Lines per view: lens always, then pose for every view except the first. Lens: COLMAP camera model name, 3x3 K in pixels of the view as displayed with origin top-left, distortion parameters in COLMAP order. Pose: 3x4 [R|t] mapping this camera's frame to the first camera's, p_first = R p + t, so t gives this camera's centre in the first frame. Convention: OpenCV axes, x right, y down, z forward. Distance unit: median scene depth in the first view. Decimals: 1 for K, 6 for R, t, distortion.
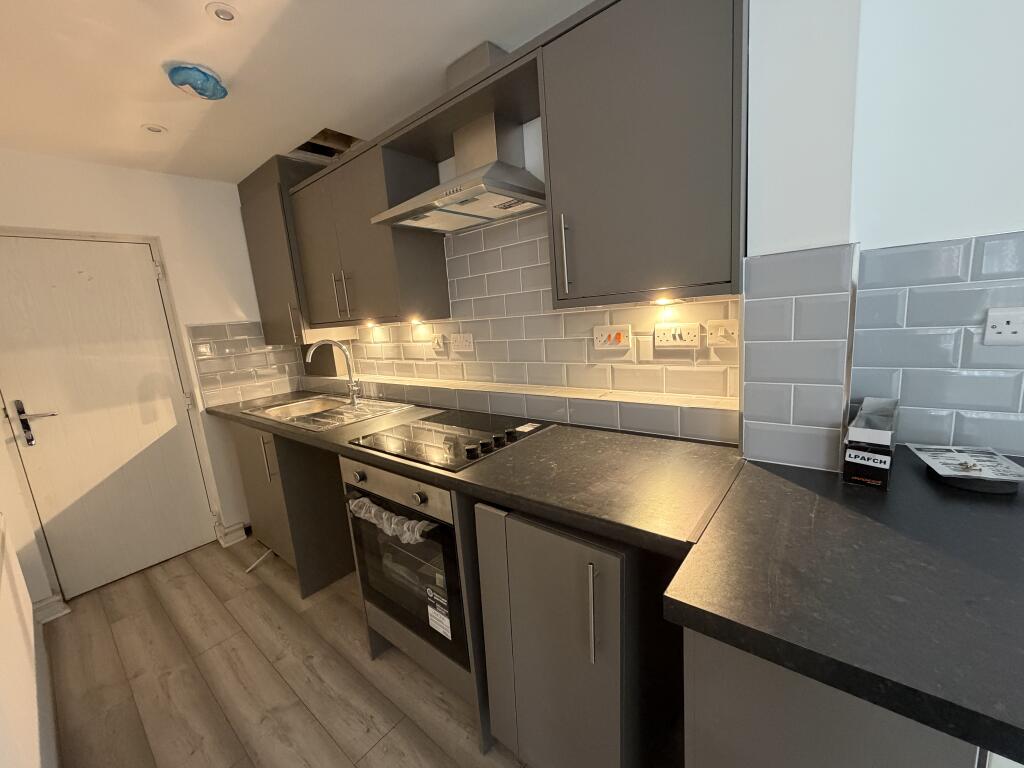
lens RADIAL K [[406.7, 0, 512.1], [0, 406.7, 385.3], [0, 0, 1]] dist [0.000478, 0.000133]
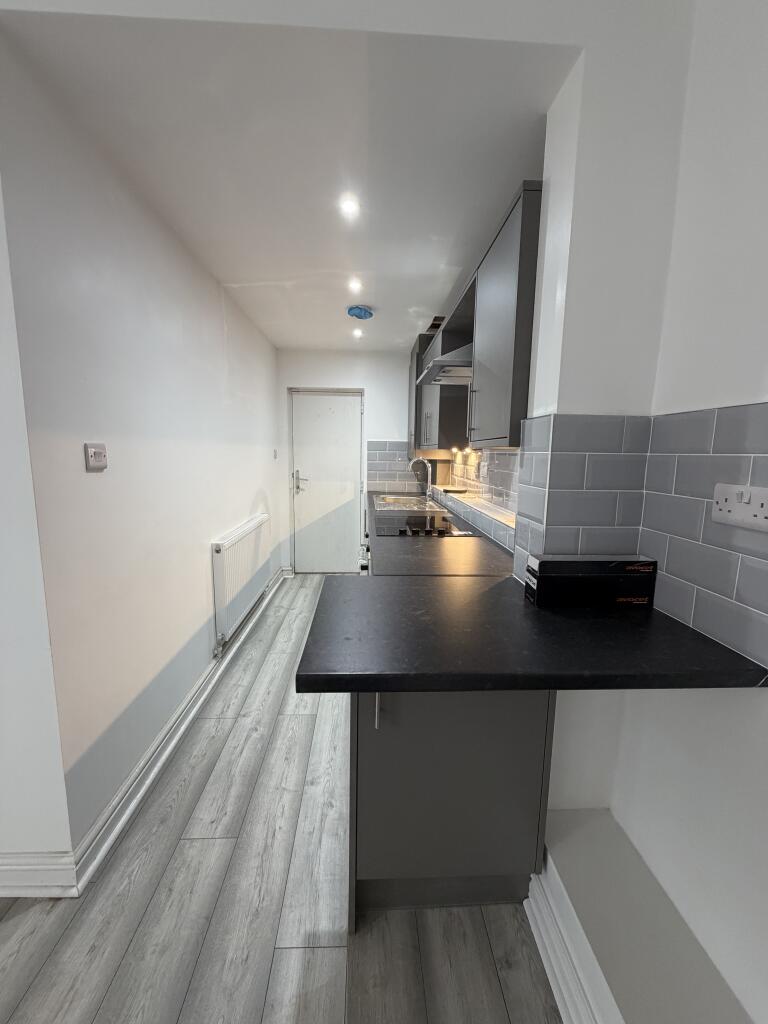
lens RADIAL K [[406.7, 0, 377.5], [0, 406.7, 509.7], [0, 0, 1]] dist [0.000478, 0.000133]
pose [[0.654790, 0.199538, -0.728995, 0.779544], [-0.204577, 0.975308, 0.083205, -0.026038], [0.727597, 0.094654, 0.679443, -0.121526]]
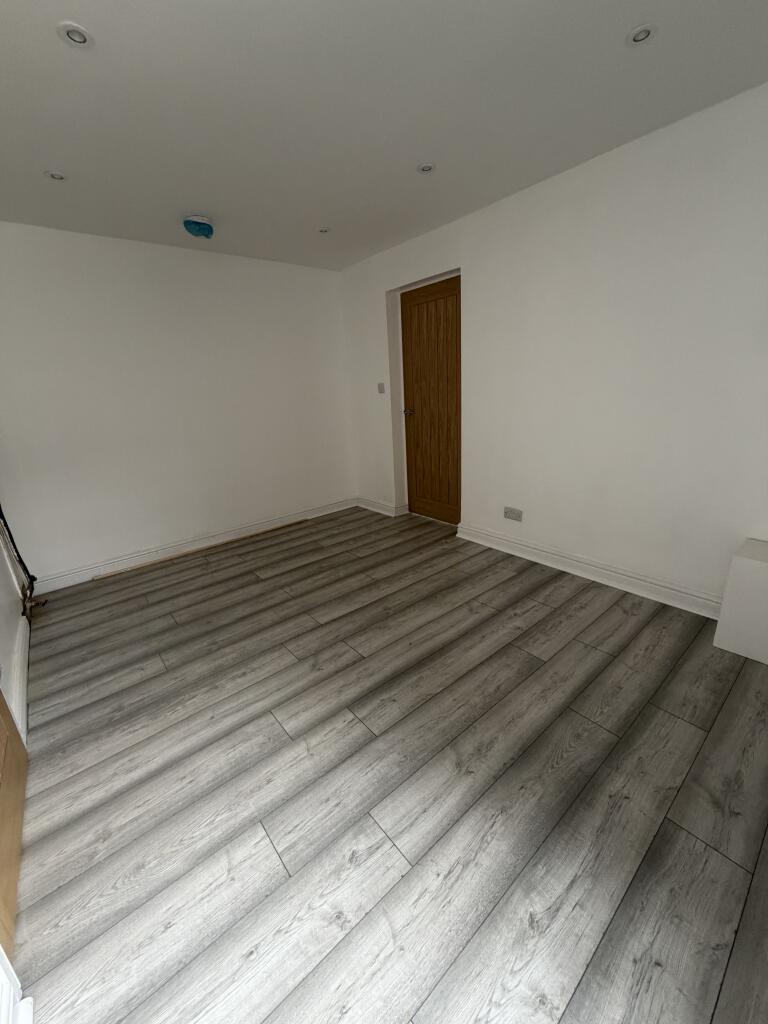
lens RADIAL K [[406.7, 0, 380.6], [0, 406.7, 508.7], [0, 0, 1]] dist [0.000478, 0.000133]
pose [[0.197109, -0.220286, 0.955312, -2.223714], [0.208763, 0.961512, 0.178642, 0.175831], [-0.957897, 0.164222, 0.235510, 0.773987]]
